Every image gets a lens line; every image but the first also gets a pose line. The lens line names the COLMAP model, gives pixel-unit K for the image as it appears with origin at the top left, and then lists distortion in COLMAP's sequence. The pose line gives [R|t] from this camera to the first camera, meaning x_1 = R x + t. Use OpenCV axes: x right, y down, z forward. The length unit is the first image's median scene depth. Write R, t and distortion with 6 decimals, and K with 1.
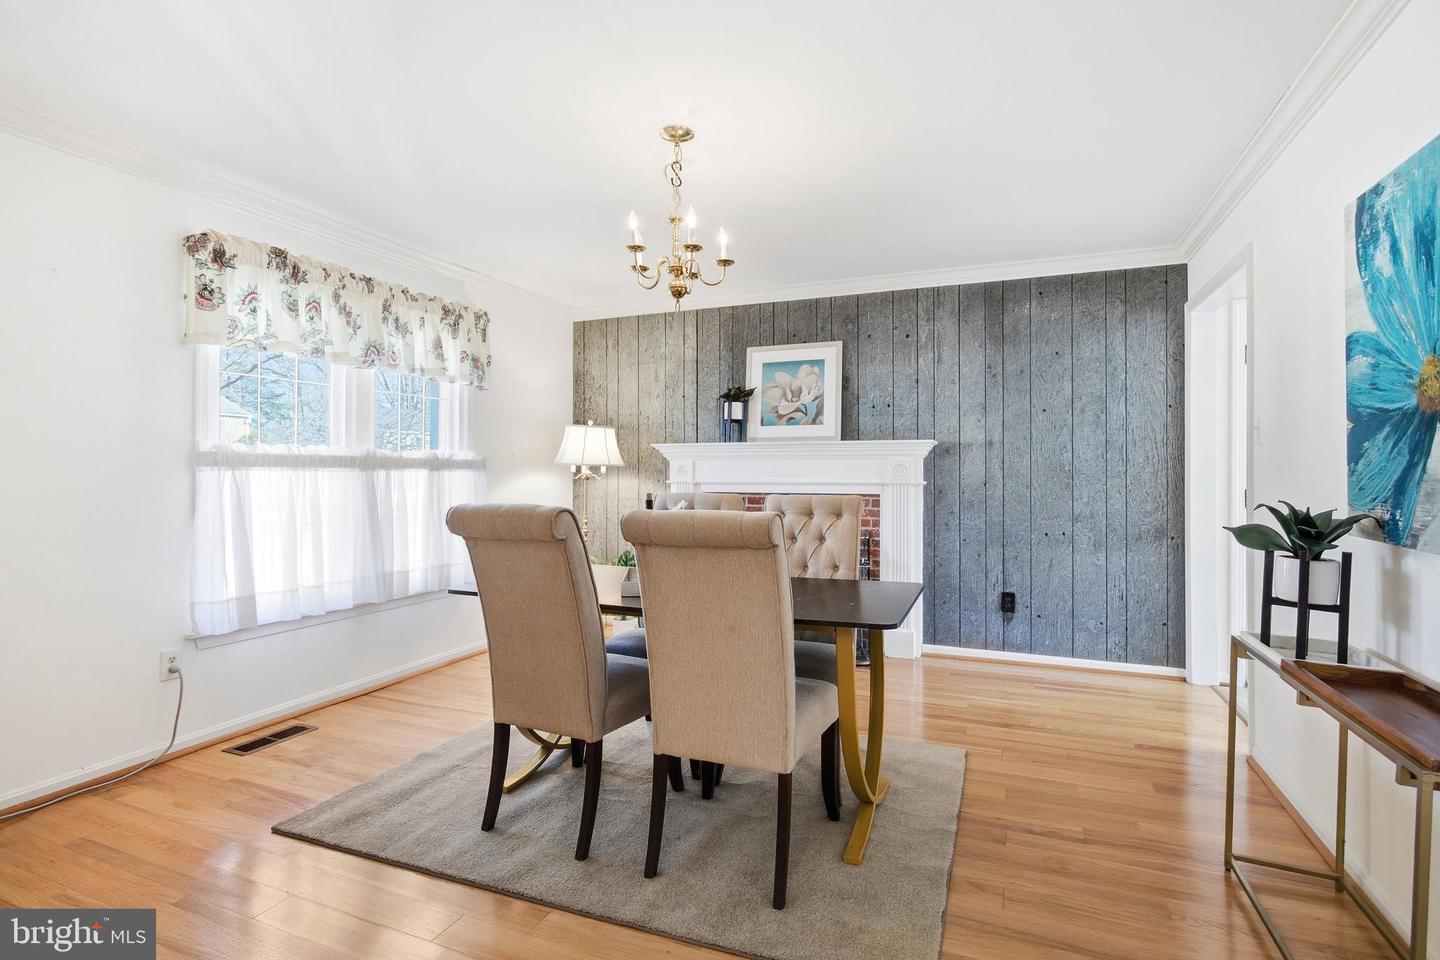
lens RADIAL K [[710.2, 0, 720.0], [0, 710.2, 480.0], [0, 0, 1]] dist [0.000495, 0.000248]
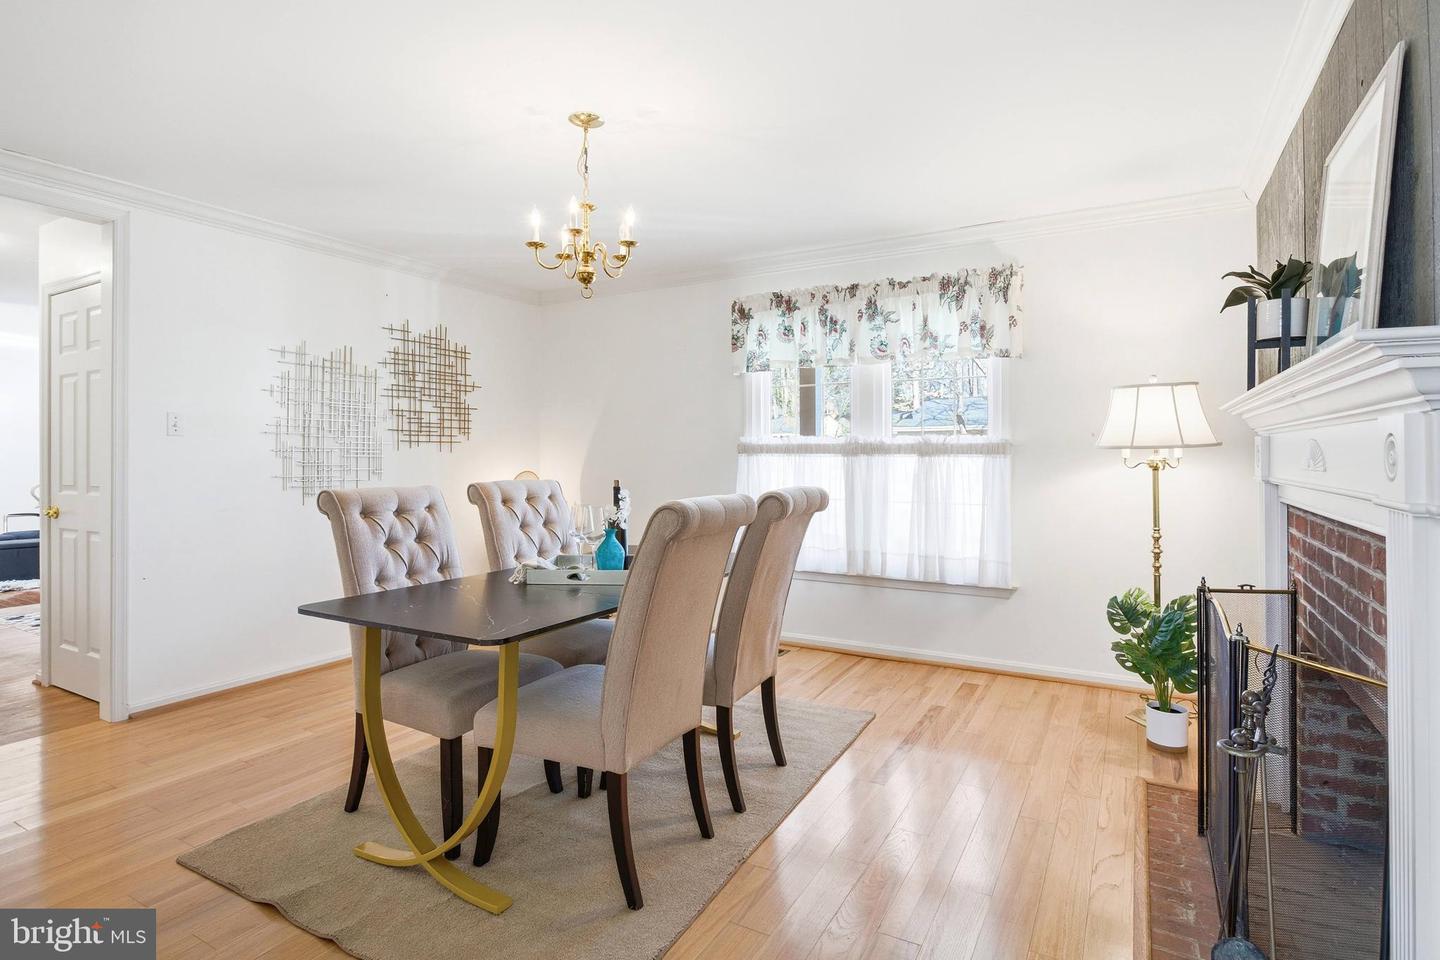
lens RADIAL K [[717.7, 0, 724.6], [0, 717.7, 442.8], [0, 0, 1]] dist [-0.001103, -0.000141]
pose [[-0.126153, -0.018403, -0.991840, 0.715872], [-0.012730, 0.999776, -0.016932, -0.014118], [0.991929, 0.010490, -0.126359, 1.035666]]
